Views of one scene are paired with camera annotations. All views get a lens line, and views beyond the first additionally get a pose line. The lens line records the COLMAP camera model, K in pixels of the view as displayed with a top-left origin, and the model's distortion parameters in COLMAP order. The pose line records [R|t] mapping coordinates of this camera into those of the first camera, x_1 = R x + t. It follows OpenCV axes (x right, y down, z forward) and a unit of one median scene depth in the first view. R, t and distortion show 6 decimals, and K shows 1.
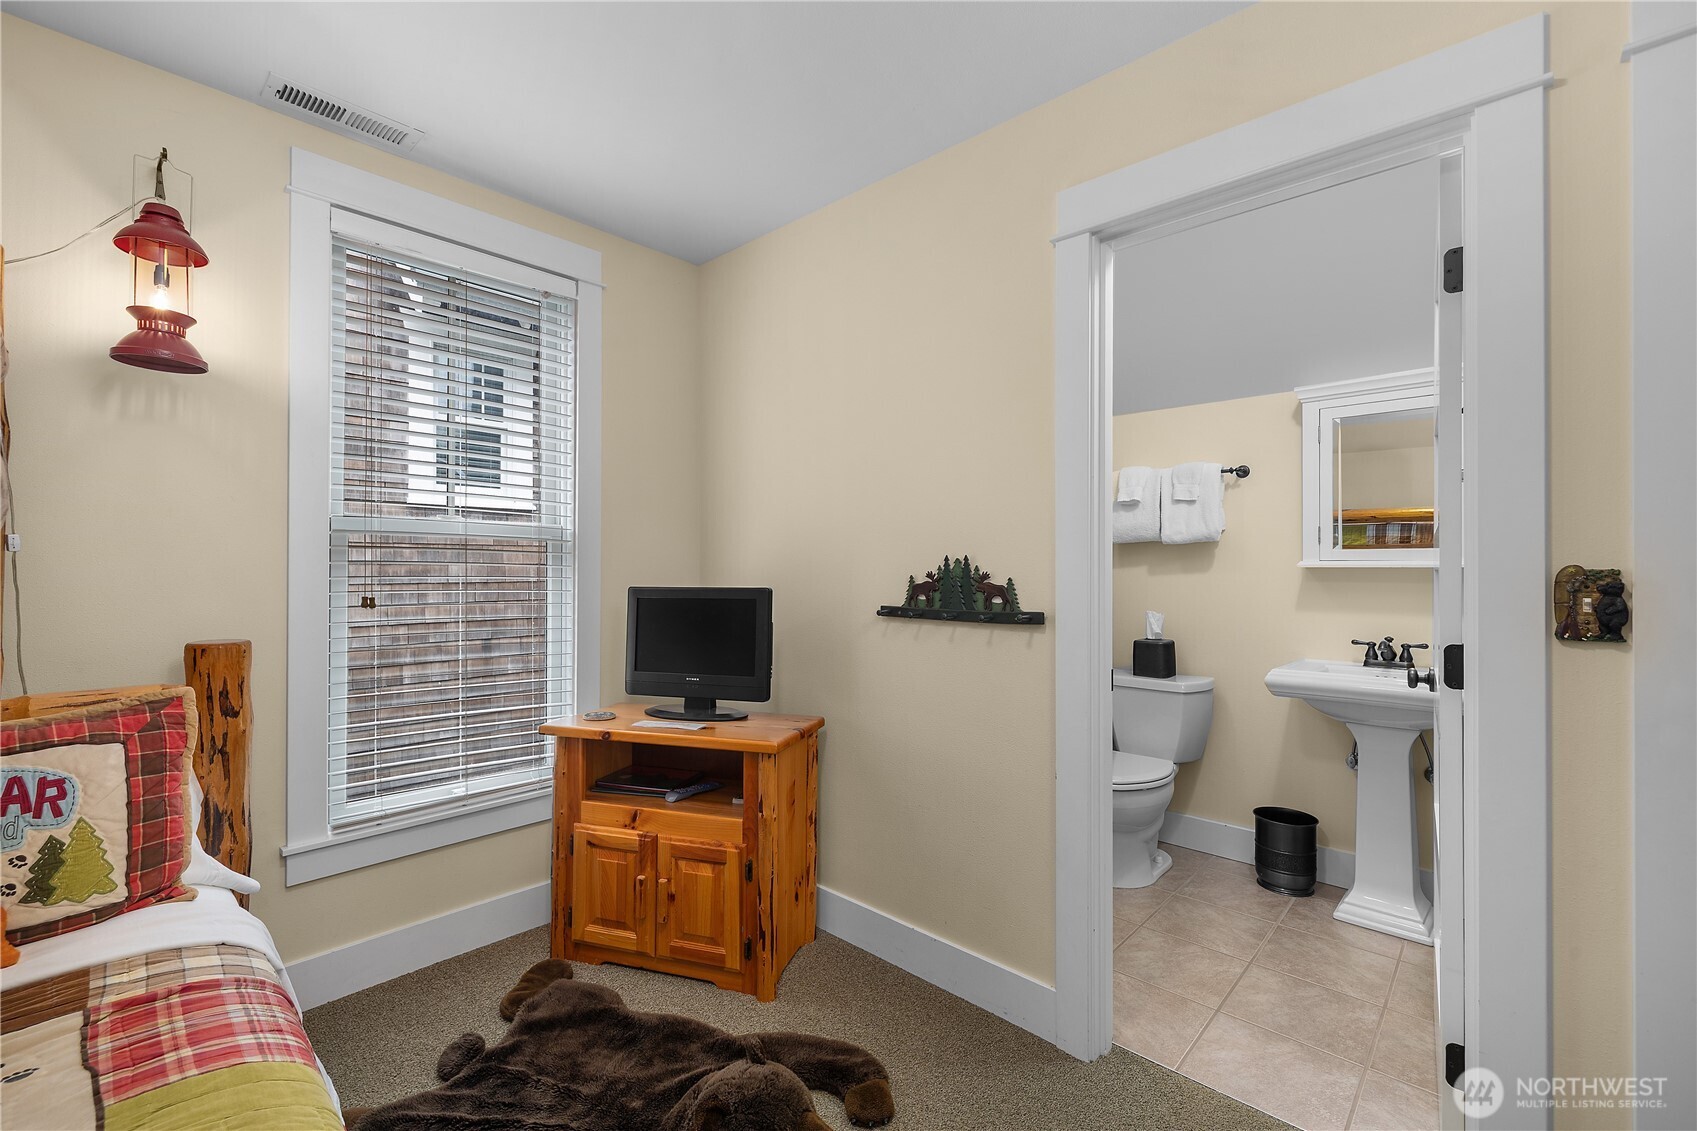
lens RADIAL K [[734.2, 0, 841.8], [0, 734.2, 562.0], [0, 0, 1]] dist [0.000001, -0.001164]
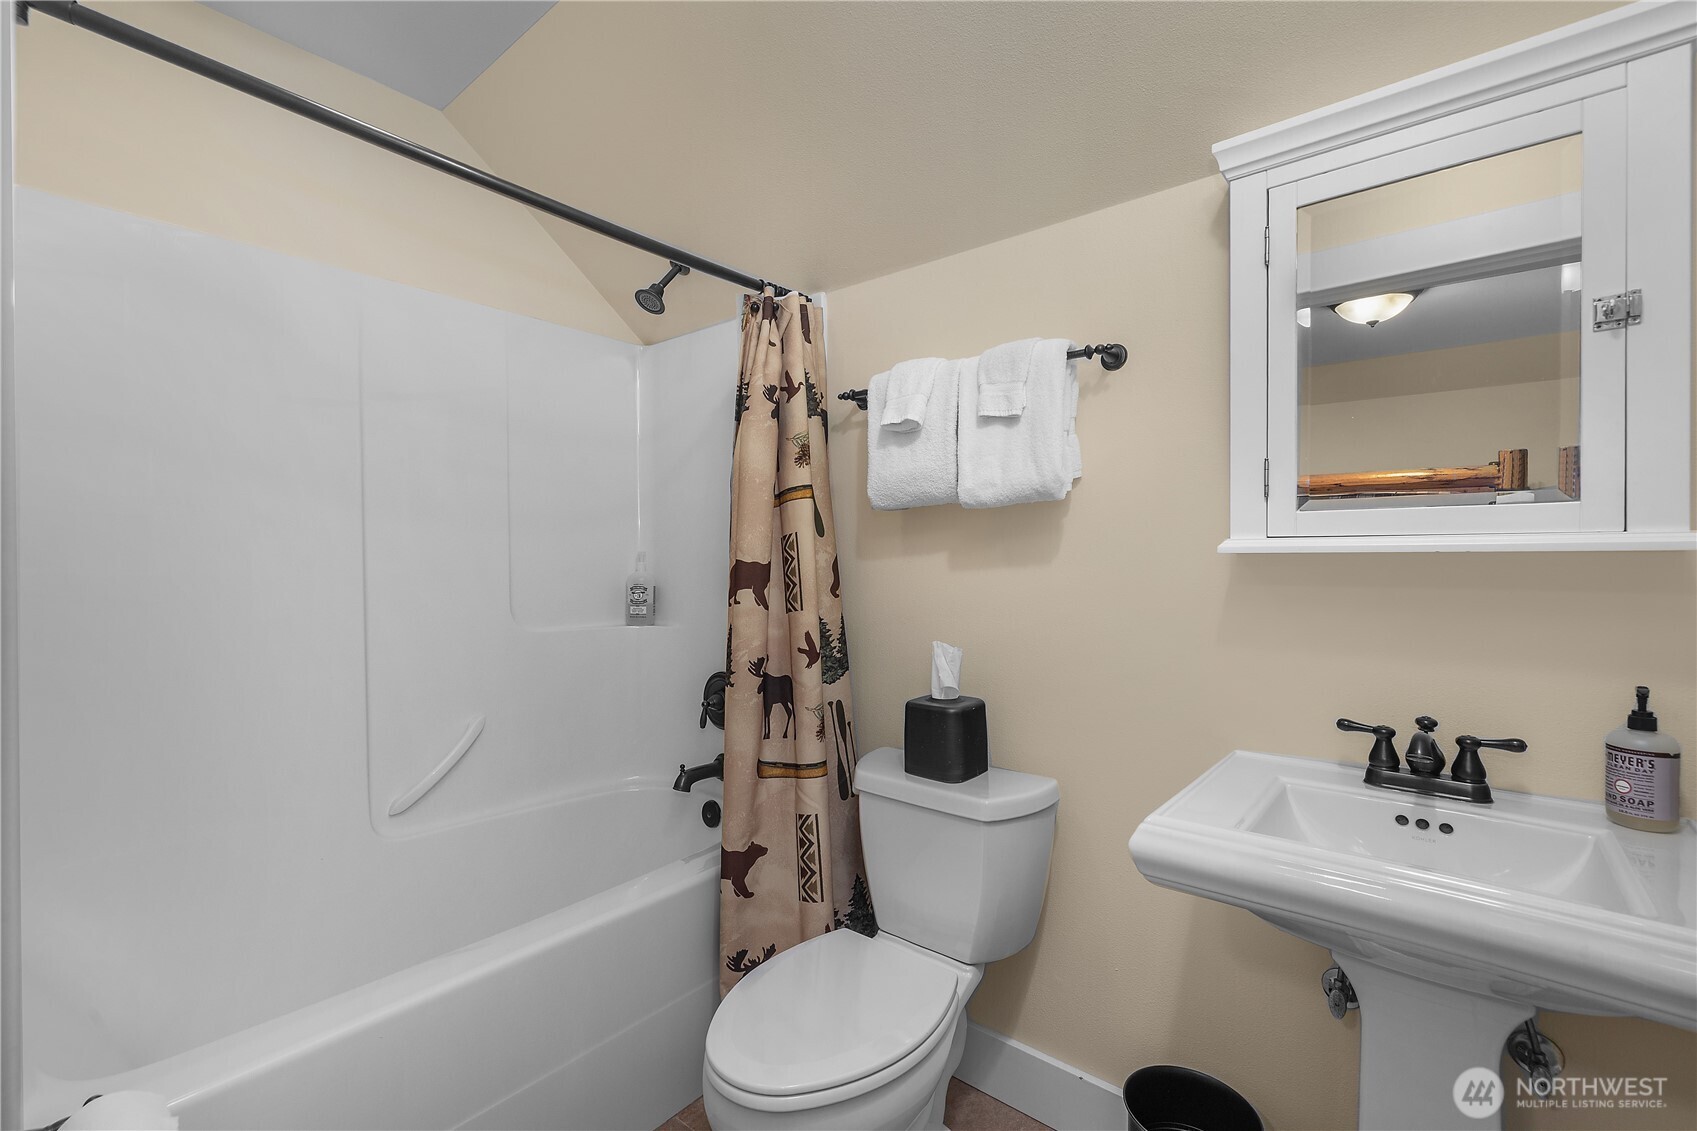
lens RADIAL K [[734.2, 0, 846.8], [0, 734.2, 552.9], [0, 0, 1]] dist [0.000001, -0.001164]
pose [[0.998863, -0.006905, 0.047180, 0.352360], [0.006536, 0.999947, 0.007956, 0.001564], [-0.047232, -0.007639, 0.998855, 0.532549]]
